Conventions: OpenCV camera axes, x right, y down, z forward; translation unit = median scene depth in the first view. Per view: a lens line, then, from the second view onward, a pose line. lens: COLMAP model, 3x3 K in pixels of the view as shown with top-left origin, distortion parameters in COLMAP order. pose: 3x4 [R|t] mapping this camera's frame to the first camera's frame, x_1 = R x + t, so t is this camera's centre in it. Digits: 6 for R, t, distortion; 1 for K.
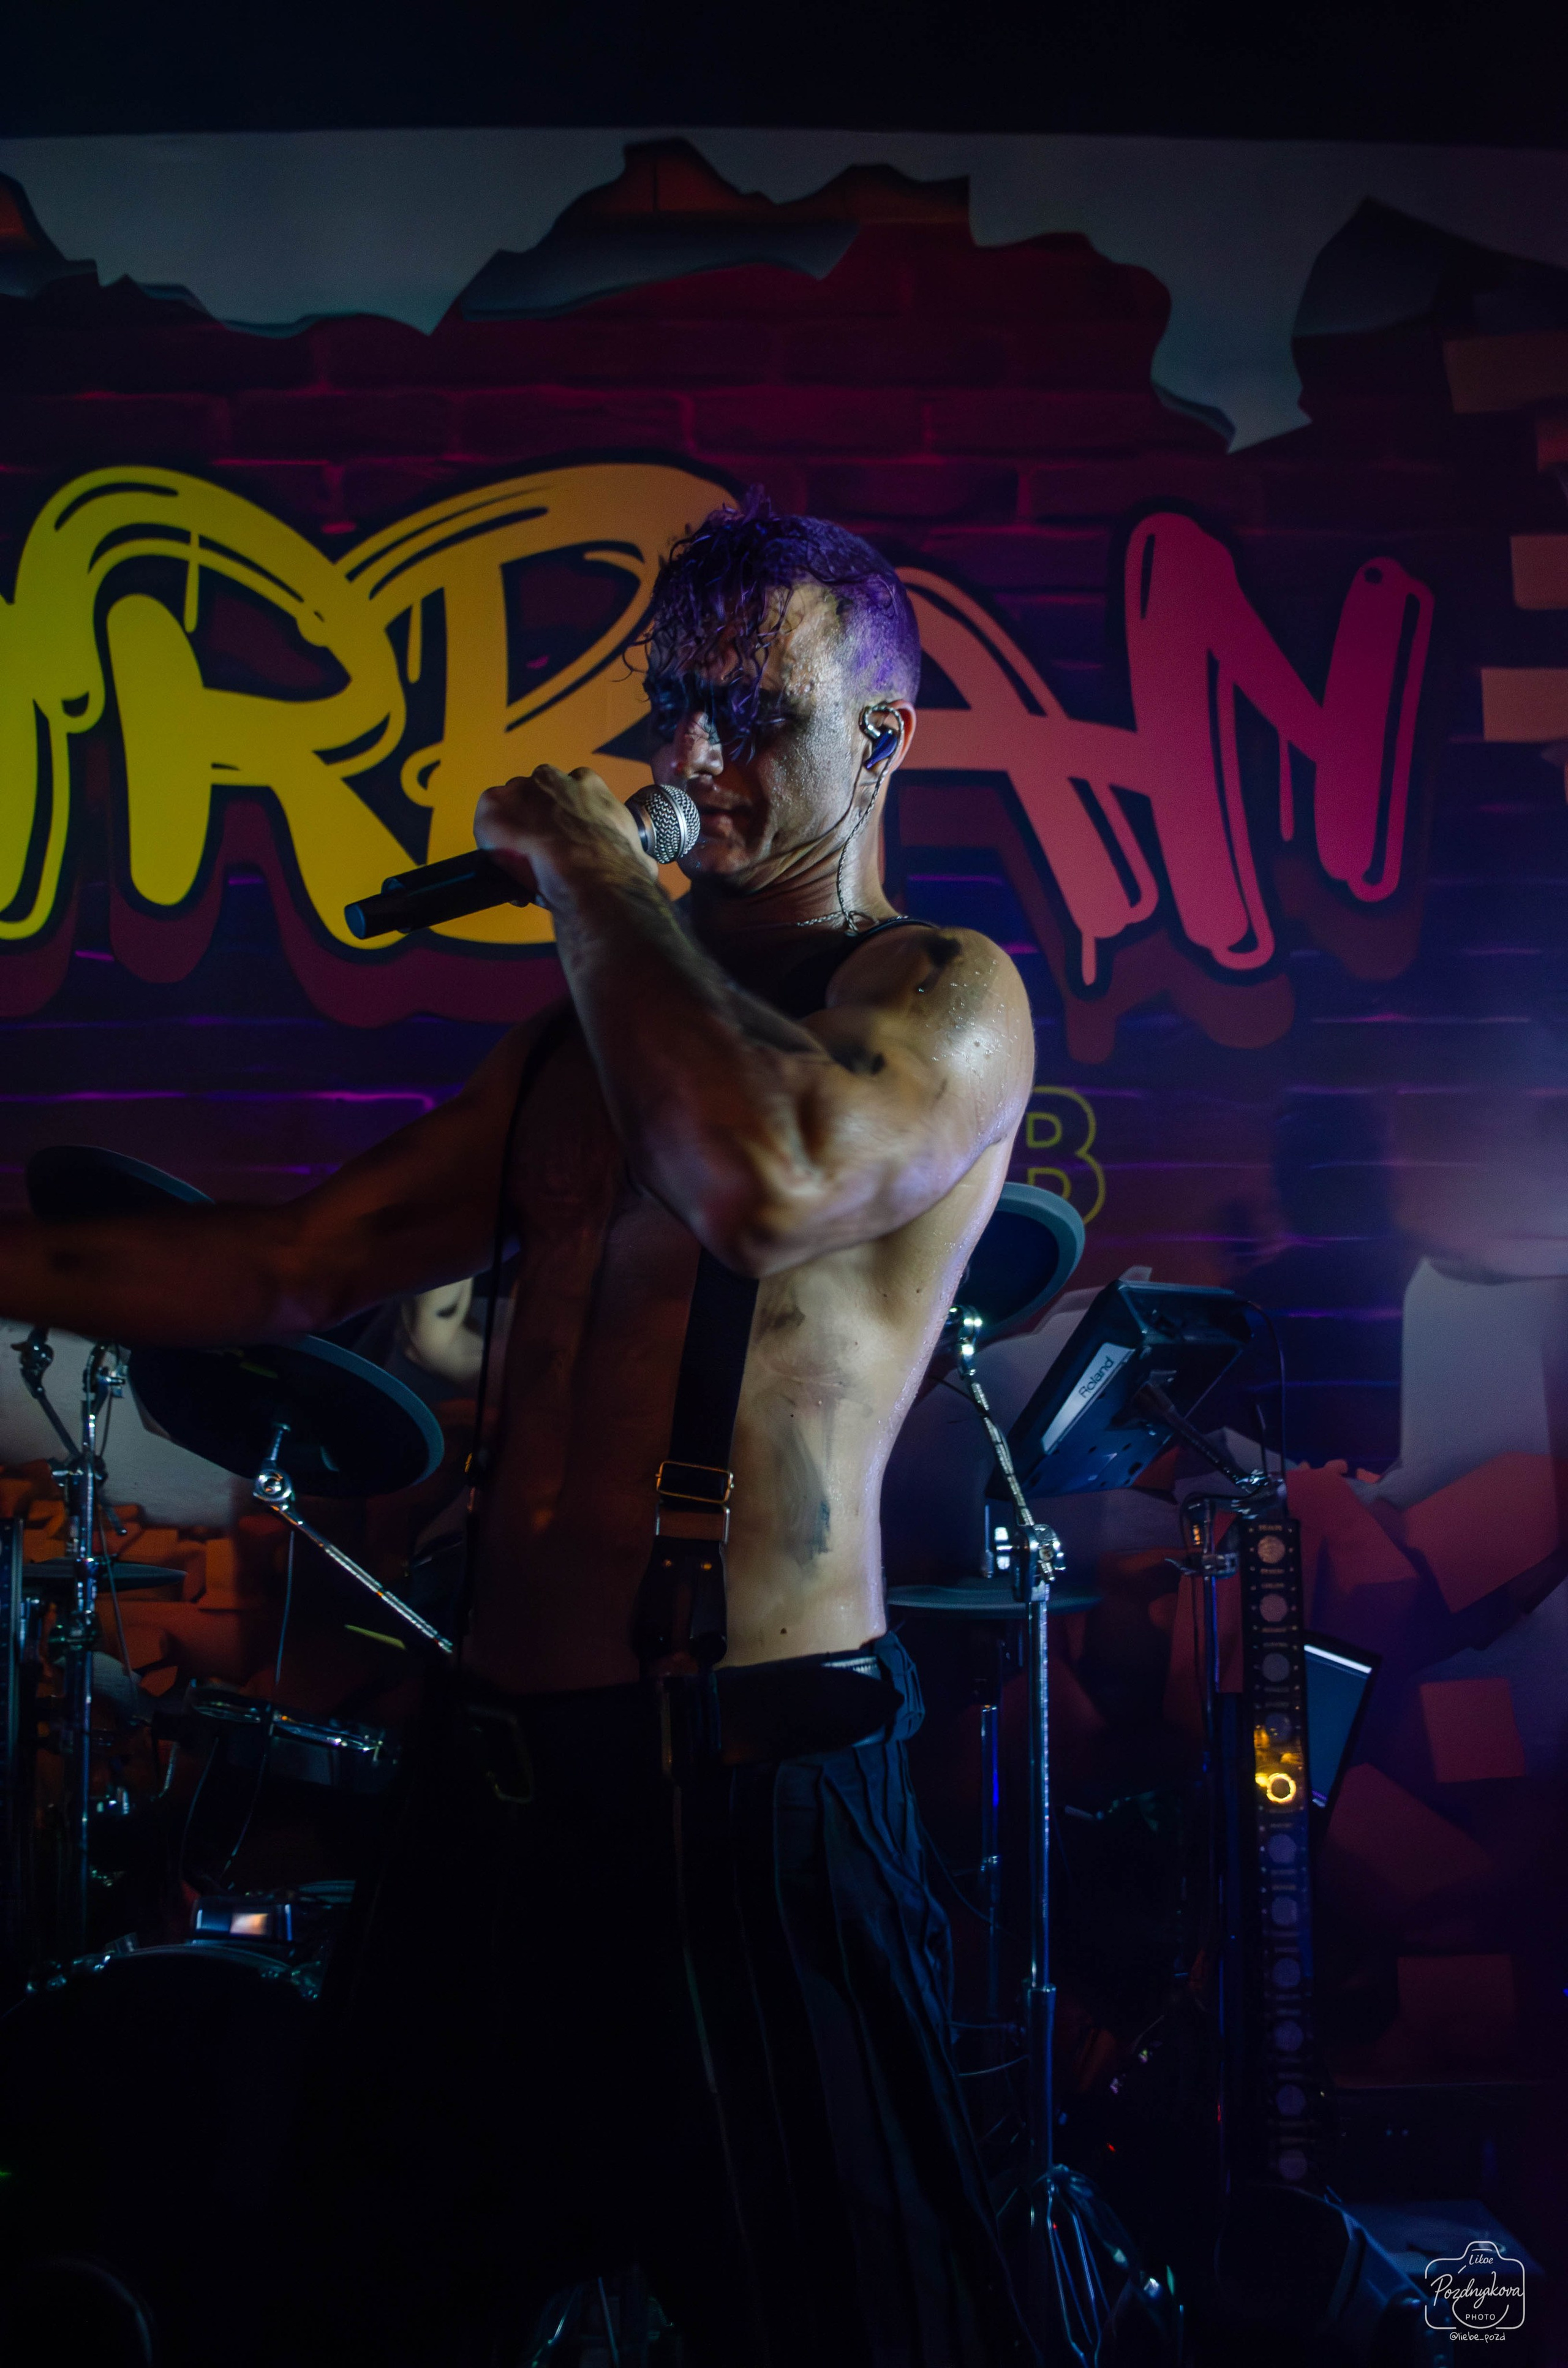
lens RADIAL K [[2047.8, 0, 795.8], [0, 2047.8, 1172.3], [0, 0, 1]] dist [-0.080802, 0.021322]
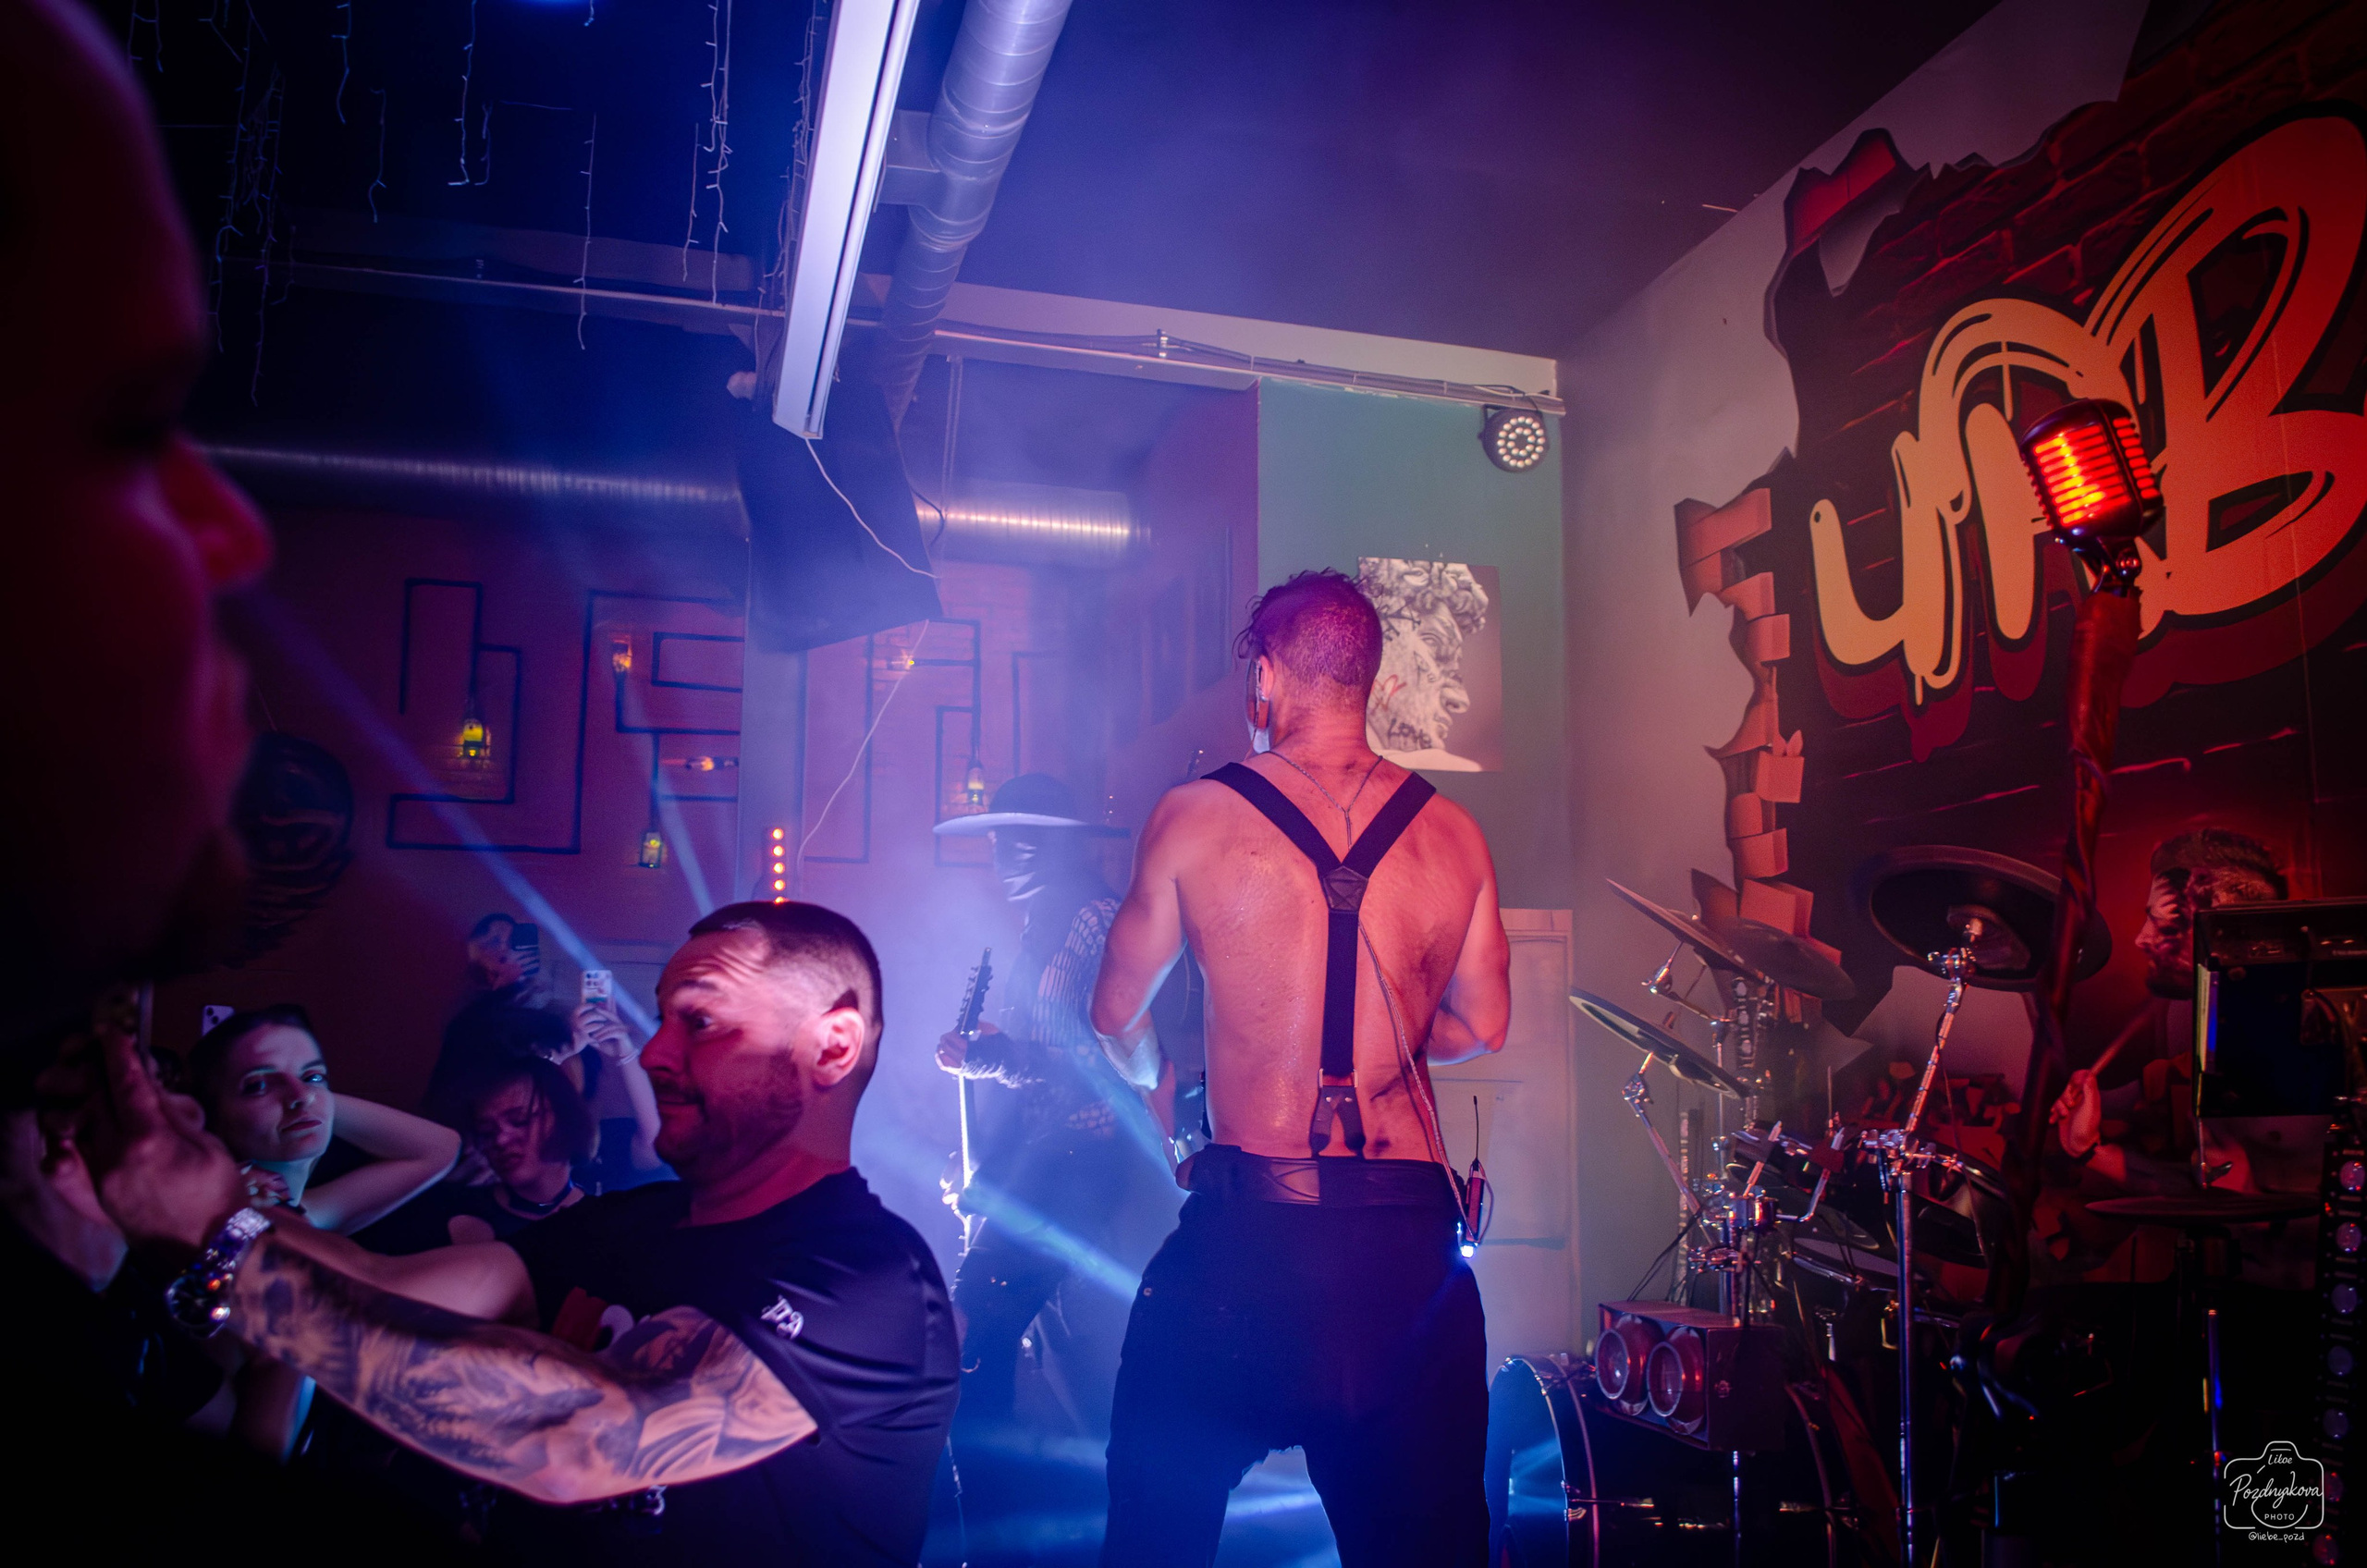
lens RADIAL K [[1860.5, 0, 1182.9], [0, 1860.5, 776.8], [0, 0, 1]] dist [-0.080662, 0.011213]
pose [[0.244752, -0.139703, -0.959468, 0.642008], [0.115423, 0.986727, -0.114229, 0.024364], [0.962691, -0.082787, 0.257628, 0.187618]]
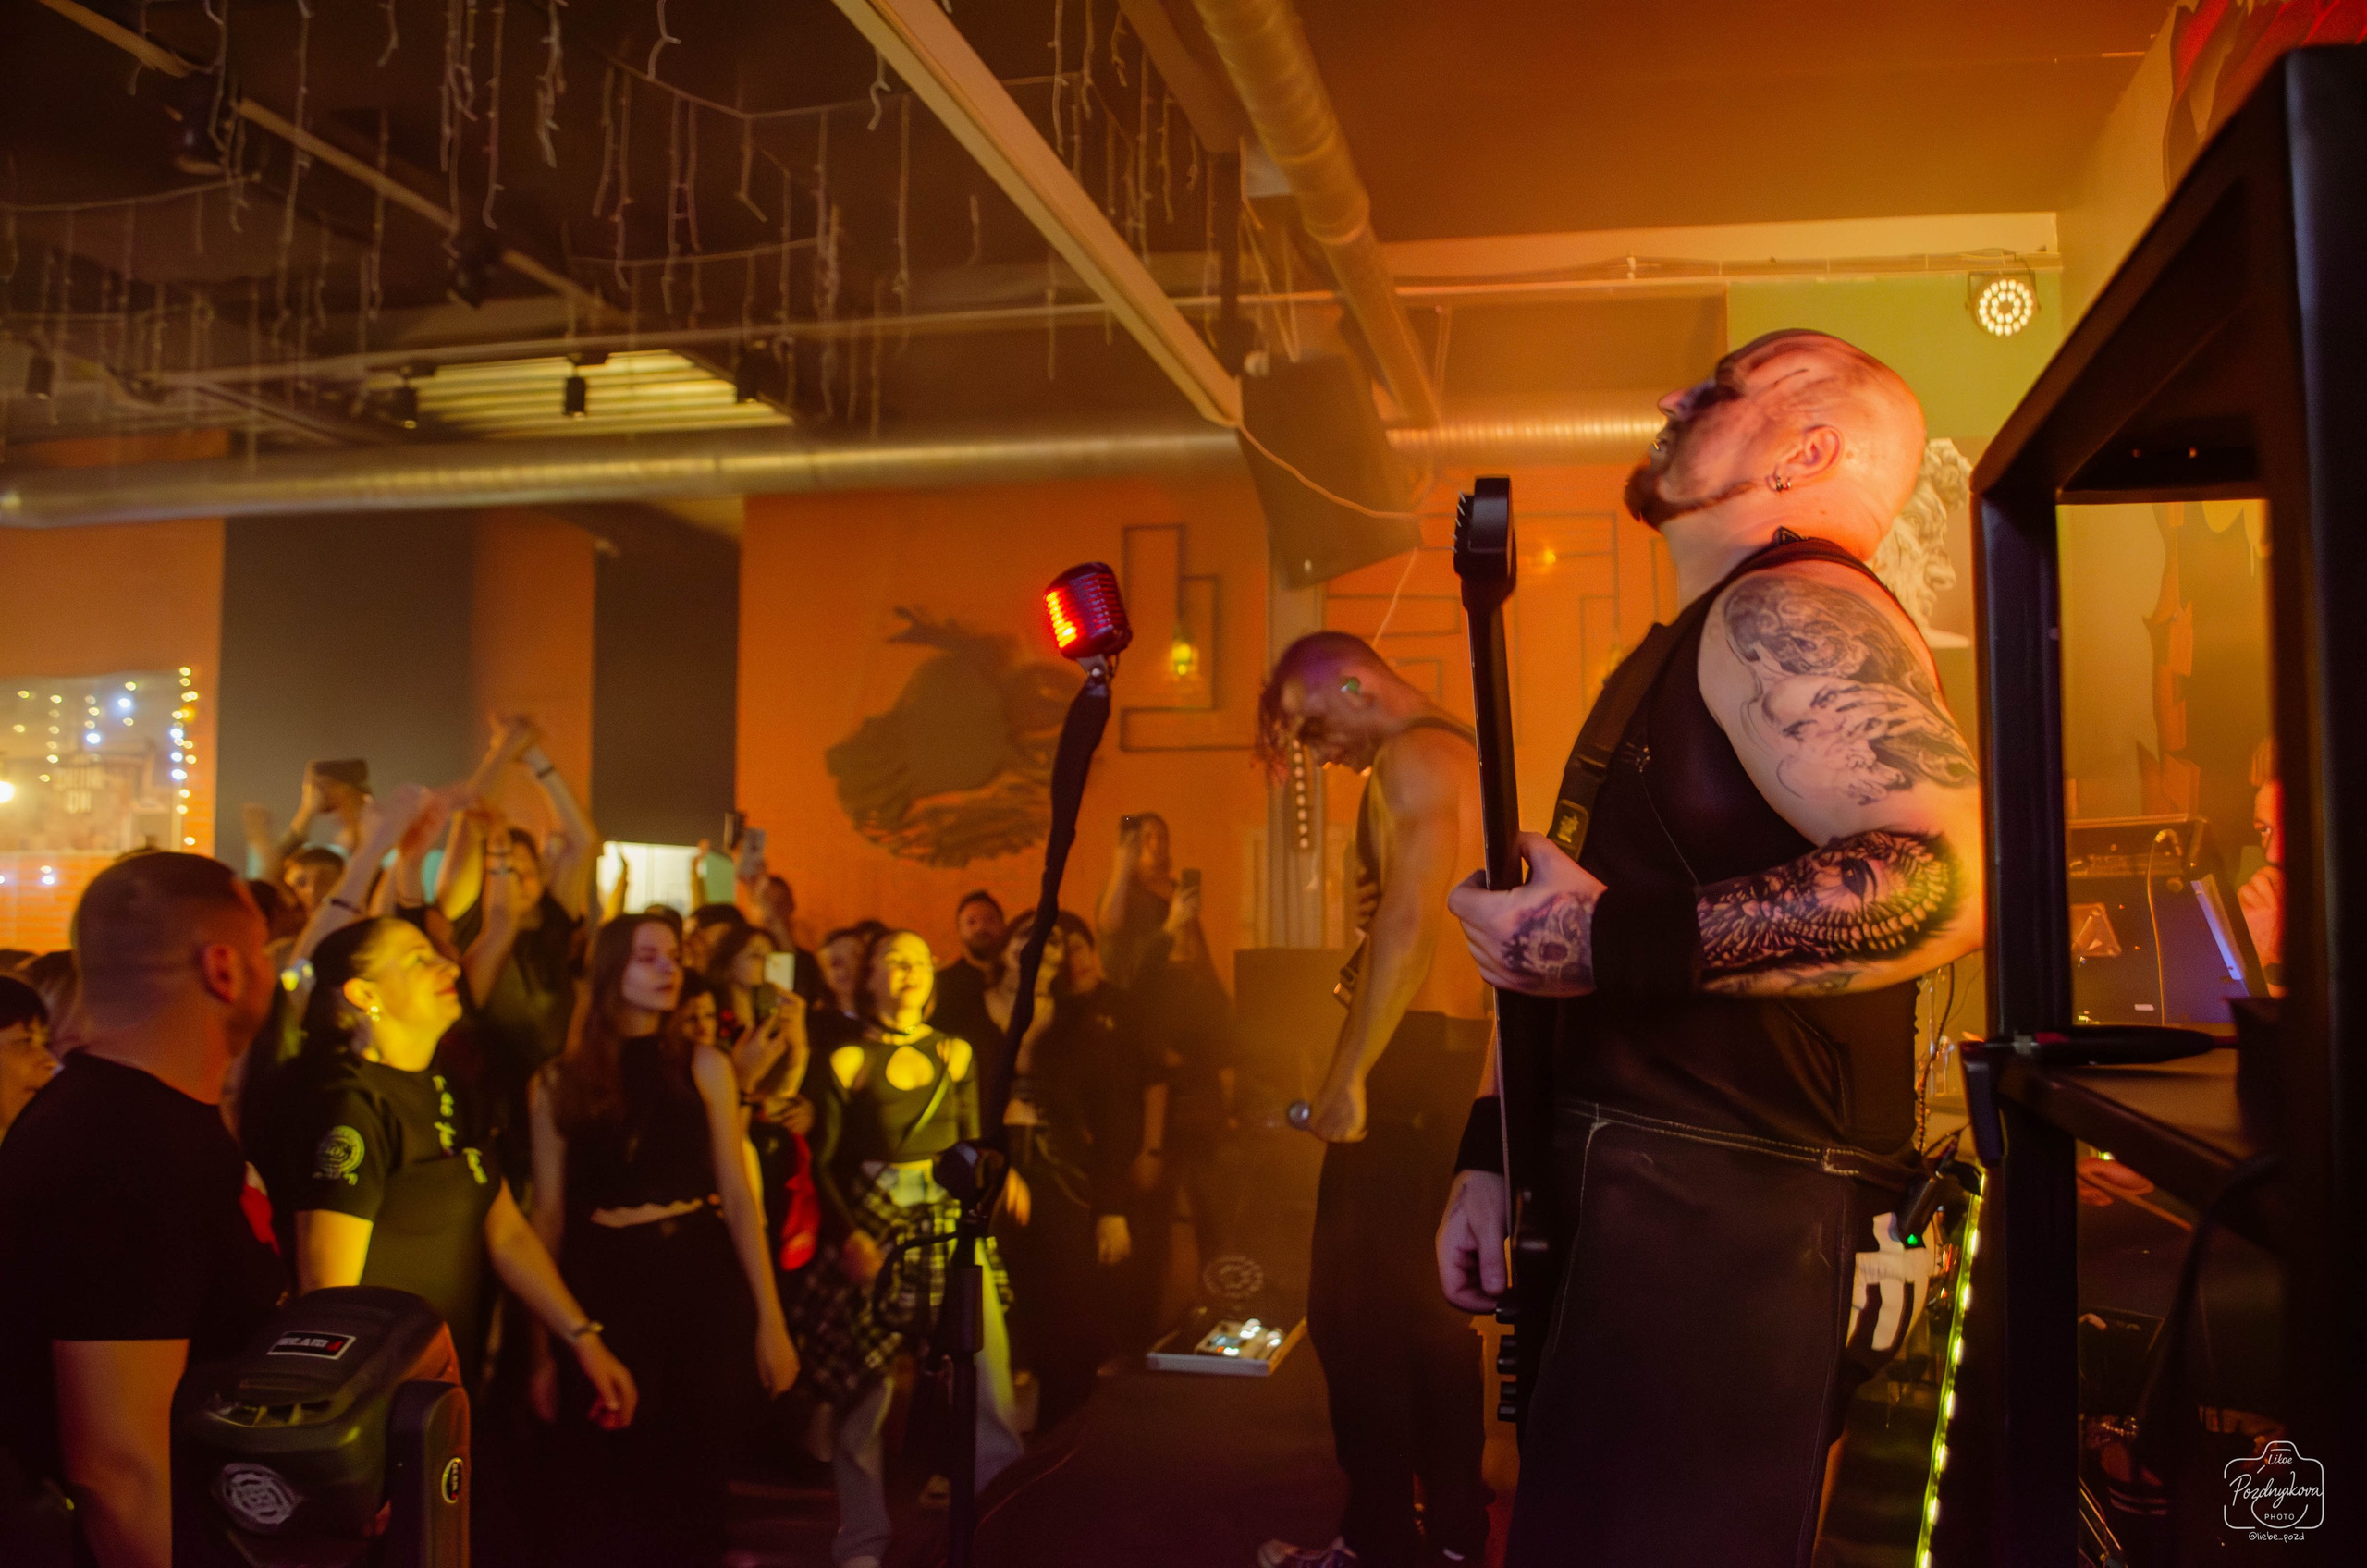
lens RADIAL K [[1860.5, 0, 1226.2], [0, 1860.5, 787.0], [0, 0, 1]] dist [-0.080662, 0.011213]
pose [[-0.231581, -0.057198, -0.971133, 0.873905], [0.120581, 0.988884, -0.086997, 0.050267], [0.965314, -0.137247, -0.222110, 0.582411]]
